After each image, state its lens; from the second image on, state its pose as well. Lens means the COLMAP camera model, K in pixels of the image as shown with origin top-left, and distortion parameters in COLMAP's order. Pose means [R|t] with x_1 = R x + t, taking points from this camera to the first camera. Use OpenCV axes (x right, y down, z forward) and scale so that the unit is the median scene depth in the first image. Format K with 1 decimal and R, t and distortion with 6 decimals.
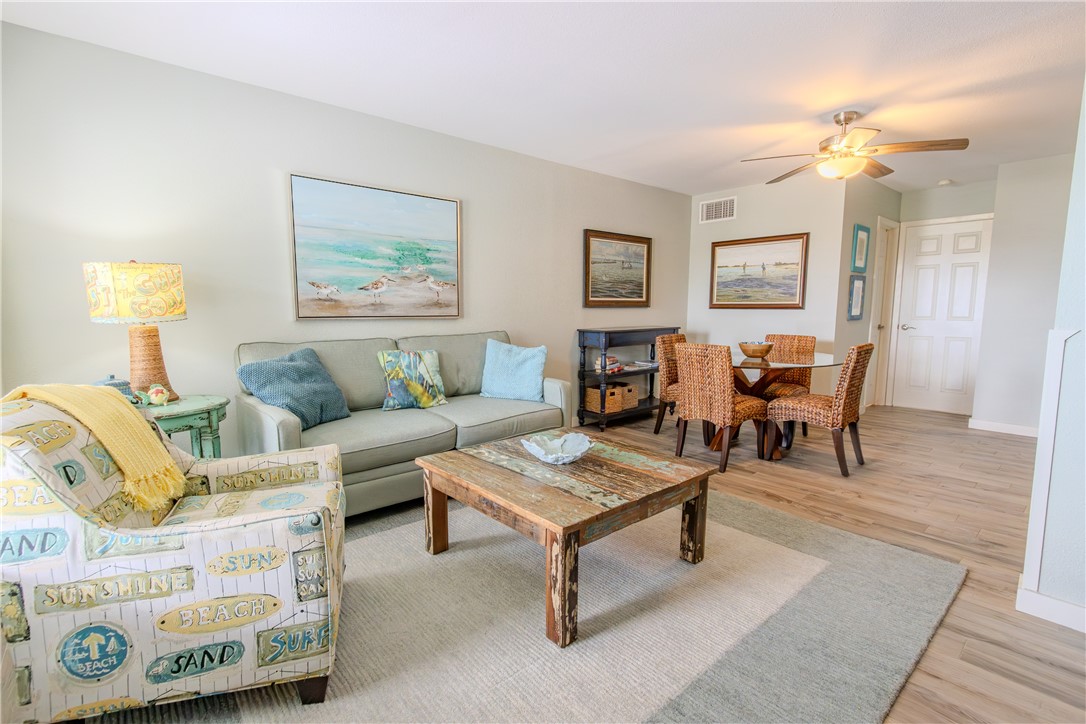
lens RADIAL K [[513.9, 0, 539.3], [0, 513.9, 362.1], [0, 0, 1]] dist [-0.002798, 0.000688]
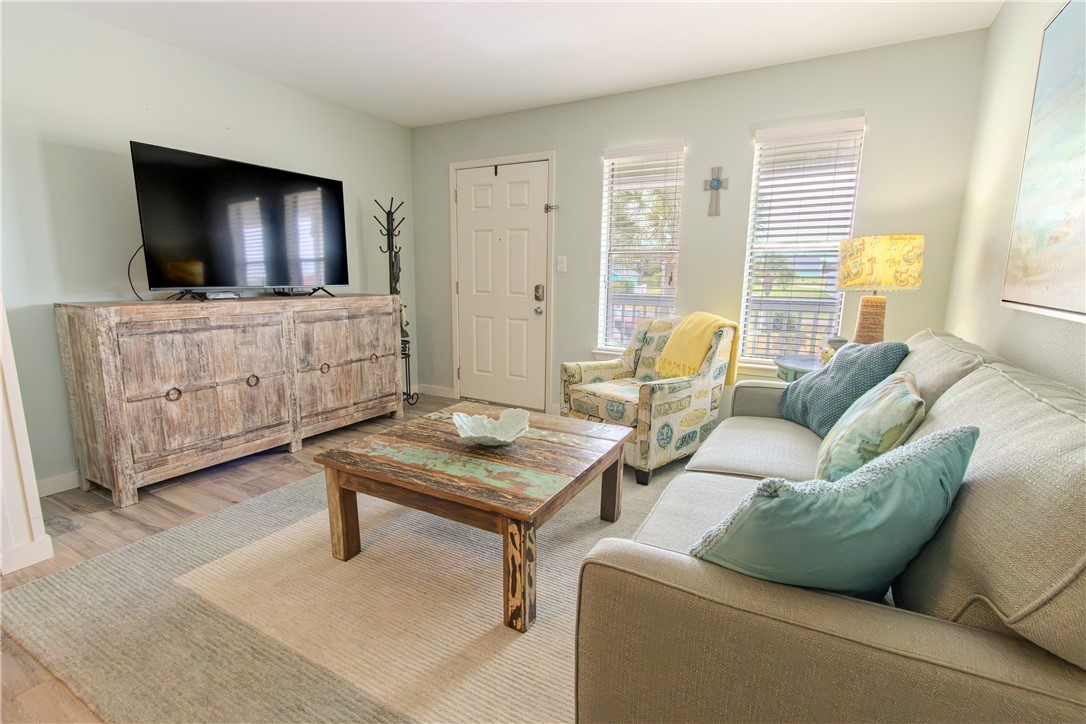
lens RADIAL K [[513.9, 0, 537.9], [0, 513.9, 362.1], [0, 0, 1]] dist [-0.002798, 0.000688]
pose [[-0.945070, 0.052769, -0.322579, 0.260760], [-0.044688, 0.956758, 0.287433, -0.222032], [0.323797, 0.286060, -0.901845, 1.876415]]
